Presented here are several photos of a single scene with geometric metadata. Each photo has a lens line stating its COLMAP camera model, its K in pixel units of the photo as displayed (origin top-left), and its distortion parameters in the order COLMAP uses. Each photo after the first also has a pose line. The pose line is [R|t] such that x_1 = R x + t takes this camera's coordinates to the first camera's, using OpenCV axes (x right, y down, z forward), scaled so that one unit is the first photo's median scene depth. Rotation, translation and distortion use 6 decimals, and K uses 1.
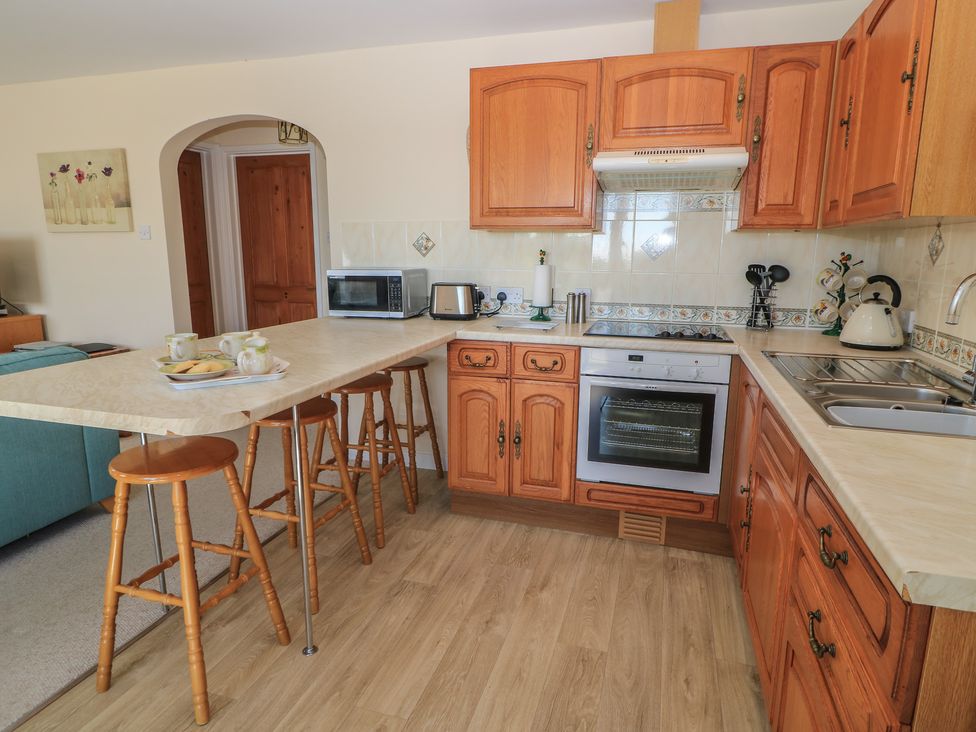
lens RADIAL K [[575.7, 0, 488.0], [0, 575.7, 366.0], [0, 0, 1]] dist [-0.021814, -0.002122]
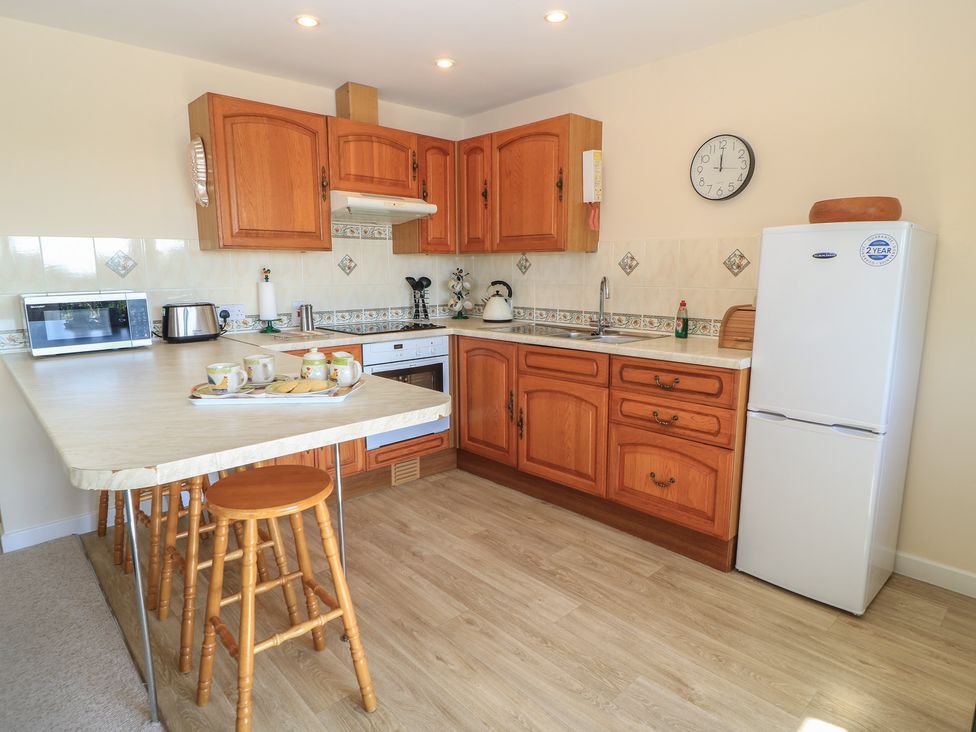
lens RADIAL K [[560.3, 0, 488.0], [0, 560.3, 366.0], [0, 0, 1]] dist [-0.015241, -0.001308]
pose [[0.501425, -0.155334, 0.851143, -0.748198], [0.172416, 0.981960, 0.077635, -0.033844], [-0.847848, 0.107823, 0.519161, 0.126100]]
